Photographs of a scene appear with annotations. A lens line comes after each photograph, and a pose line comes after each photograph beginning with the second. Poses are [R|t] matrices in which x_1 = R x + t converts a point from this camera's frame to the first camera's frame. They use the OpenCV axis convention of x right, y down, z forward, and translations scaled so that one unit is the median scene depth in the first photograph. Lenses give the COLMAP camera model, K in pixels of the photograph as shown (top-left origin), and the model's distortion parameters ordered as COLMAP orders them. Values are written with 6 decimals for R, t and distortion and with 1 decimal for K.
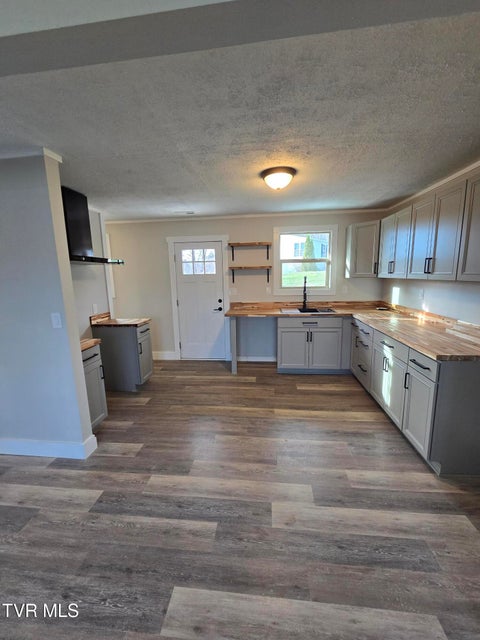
lens RADIAL K [[259.9, 0, 240.0], [0, 259.9, 320.0], [0, 0, 1]] dist [-0.007091, 0.000327]
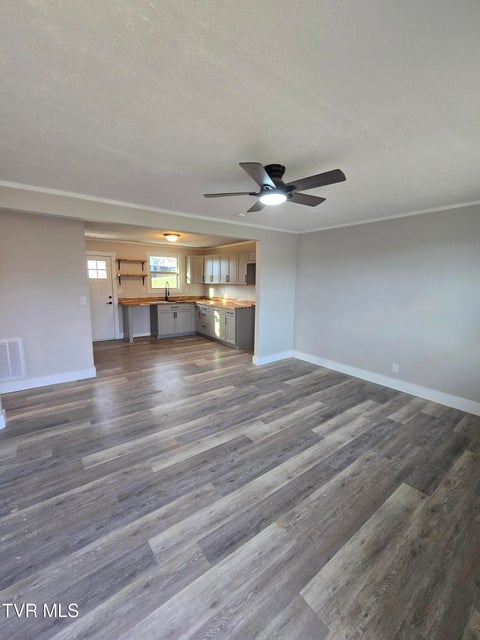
lens RADIAL K [[259.9, 0, 240.0], [0, 259.9, 320.0], [0, 0, 1]] dist [-0.007091, 0.000327]
pose [[0.730766, -0.070930, 0.678933, -0.708779], [0.090568, 0.995869, 0.006559, 0.143184], [-0.676593, 0.056697, 0.734171, -0.710550]]
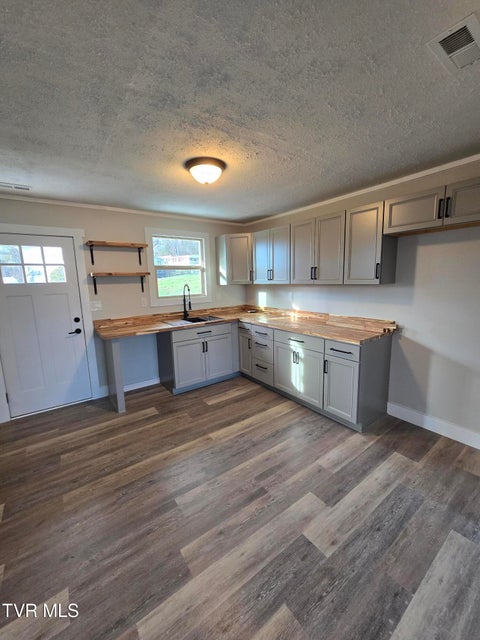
lens RADIAL K [[259.9, 0, 240.0], [0, 259.9, 320.0], [0, 0, 1]] dist [-0.007091, 0.000327]
pose [[0.742944, -0.103671, 0.661277, -0.284454], [0.127651, 0.991746, 0.012065, -0.031480], [-0.657069, 0.075449, 0.750045, 0.217553]]
